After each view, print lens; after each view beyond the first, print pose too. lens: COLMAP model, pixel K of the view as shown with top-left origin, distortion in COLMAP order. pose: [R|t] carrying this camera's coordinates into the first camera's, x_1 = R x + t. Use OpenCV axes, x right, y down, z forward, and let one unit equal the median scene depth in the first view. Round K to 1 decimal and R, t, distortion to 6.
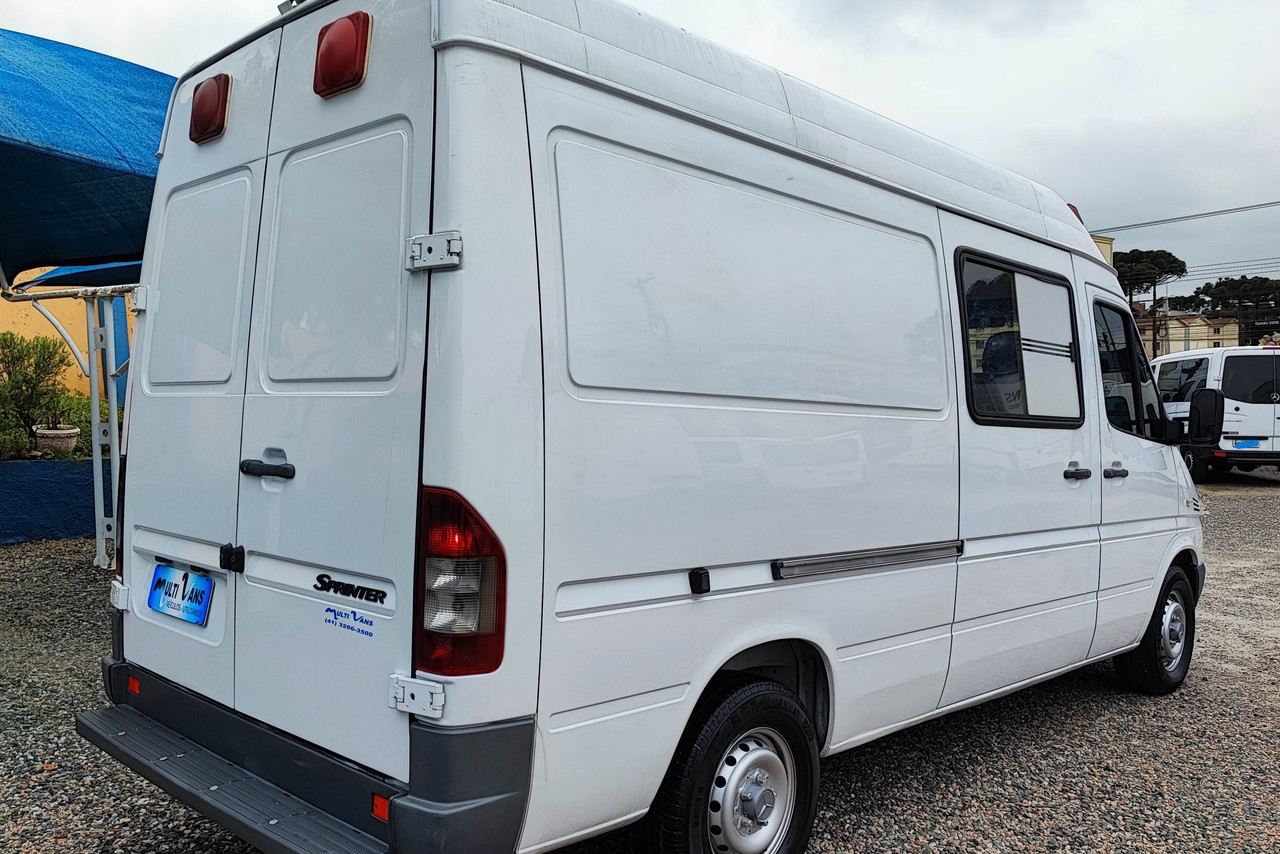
lens RADIAL K [[1053.2, 0, 620.2], [0, 1053.2, 402.0], [0, 0, 1]] dist [0.003692, 0.008119]
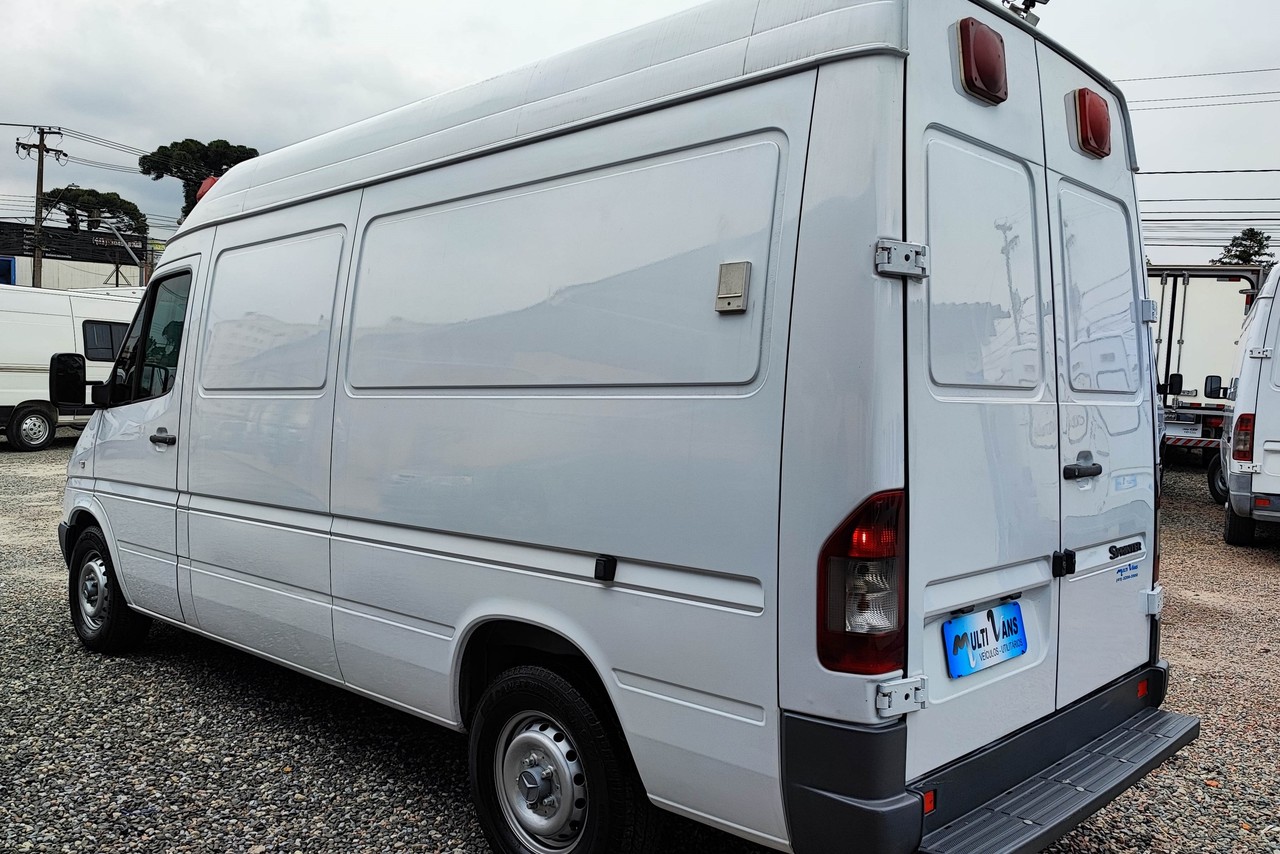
lens RADIAL K [[1053.2, 0, 620.2], [0, 1053.2, 402.0], [0, 0, 1]] dist [0.003692, 0.008119]
pose [[-0.006389, -0.024968, 0.999668, -1.095738], [-0.034078, 0.999113, 0.024737, -0.014584], [-0.999399, -0.033909, -0.007235, 1.143409]]
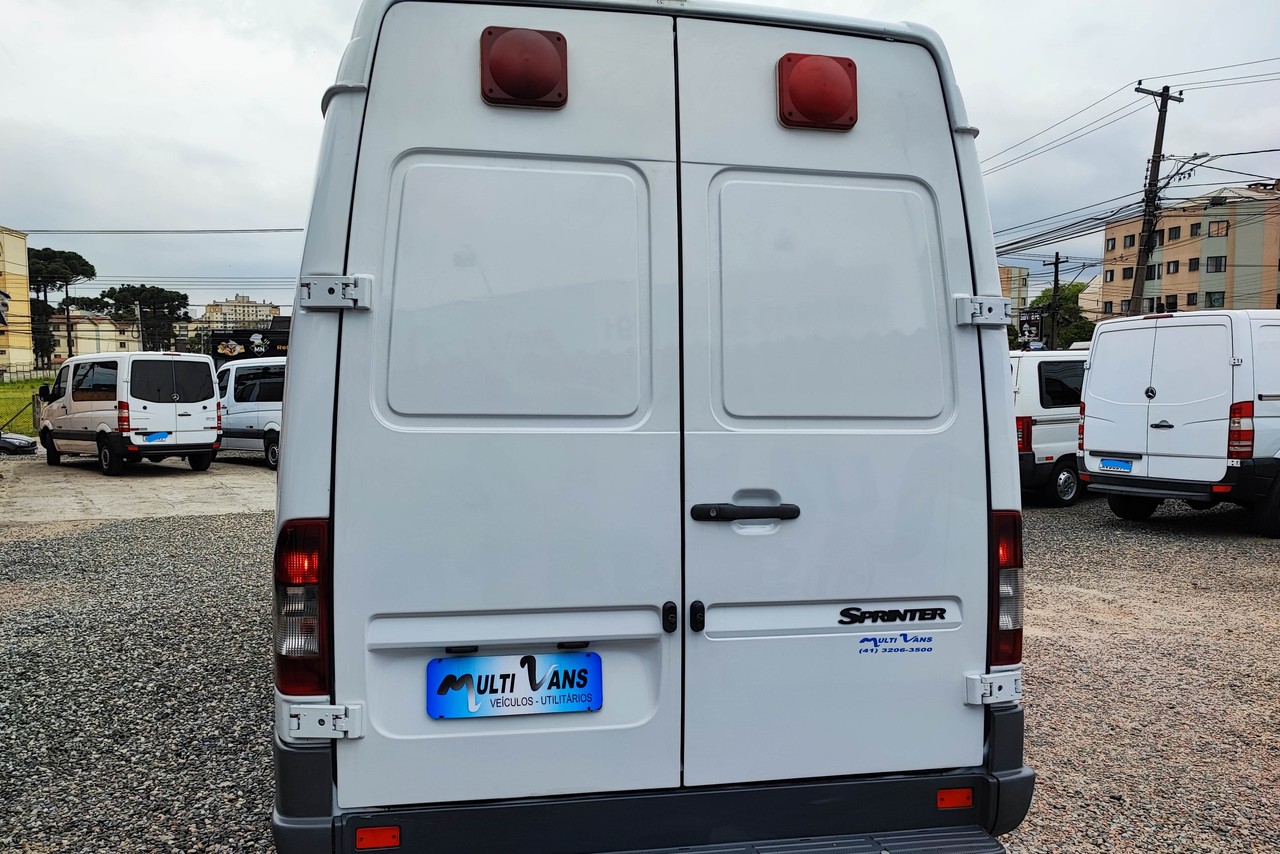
lens RADIAL K [[1045.9, 0, 567.5], [0, 1045.9, 424.3], [0, 0, 1]] dist [-0.017081, 0.049866]
pose [[0.560254, -0.014557, 0.828193, -0.907447], [-0.006688, 0.999733, 0.022096, -0.025111], [-0.828294, -0.017919, 0.560007, 0.472436]]
